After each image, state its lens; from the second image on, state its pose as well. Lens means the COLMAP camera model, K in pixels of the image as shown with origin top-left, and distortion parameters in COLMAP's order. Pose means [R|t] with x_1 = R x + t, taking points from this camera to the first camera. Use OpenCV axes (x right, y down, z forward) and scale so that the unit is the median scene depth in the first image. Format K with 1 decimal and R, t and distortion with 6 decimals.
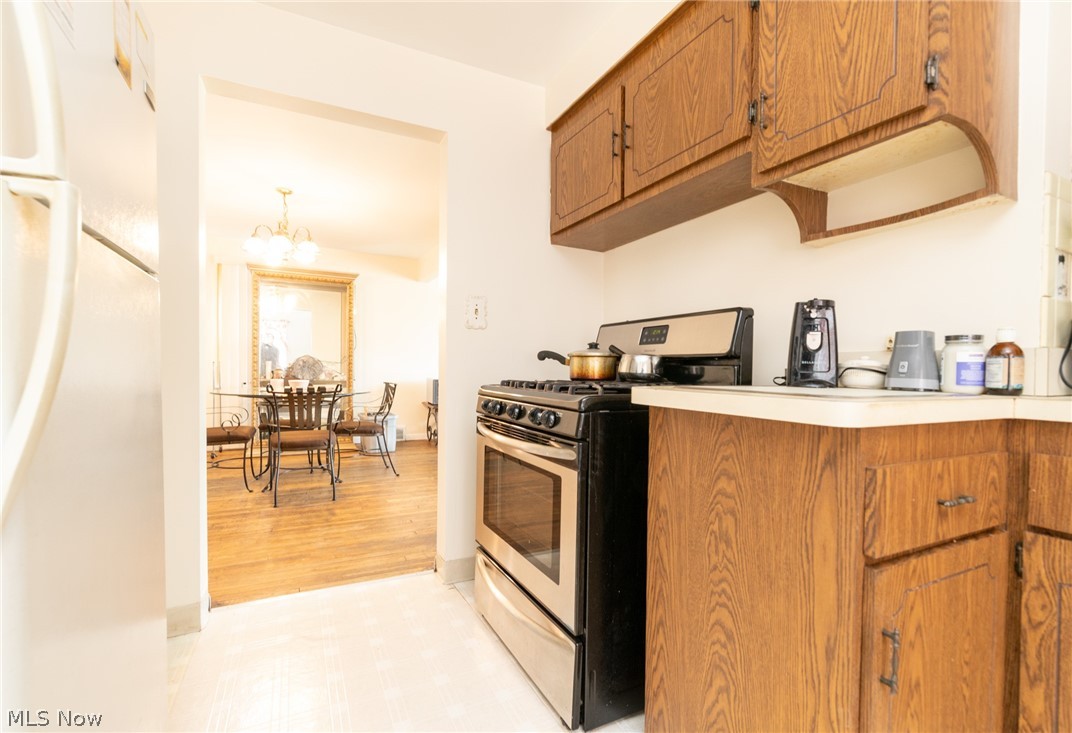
lens RADIAL K [[489.4, 0, 536.0], [0, 489.4, 366.5], [0, 0, 1]] dist [-0.001661, -0.000180]
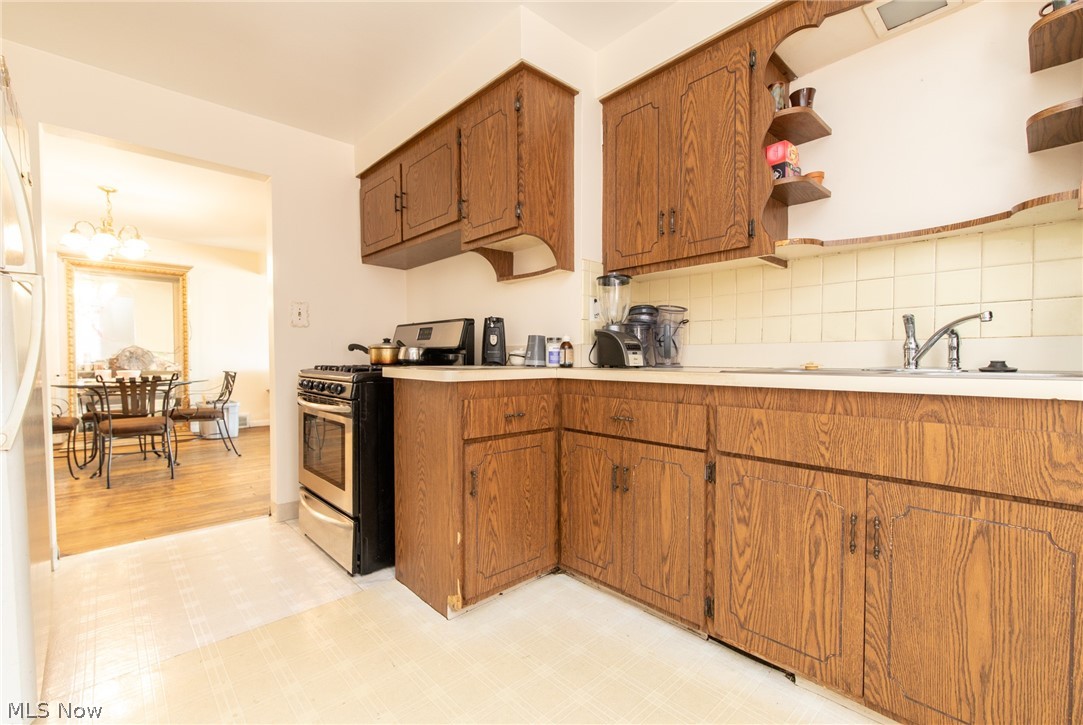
lens RADIAL K [[470.6, 0, 541.5], [0, 470.6, 362.5], [0, 0, 1]] dist [0.000569, -0.000139]
pose [[0.958794, -0.015968, 0.283653, 0.148199], [0.010393, 0.999722, 0.021149, -0.002546], [-0.283912, -0.017329, 0.958694, -0.421176]]
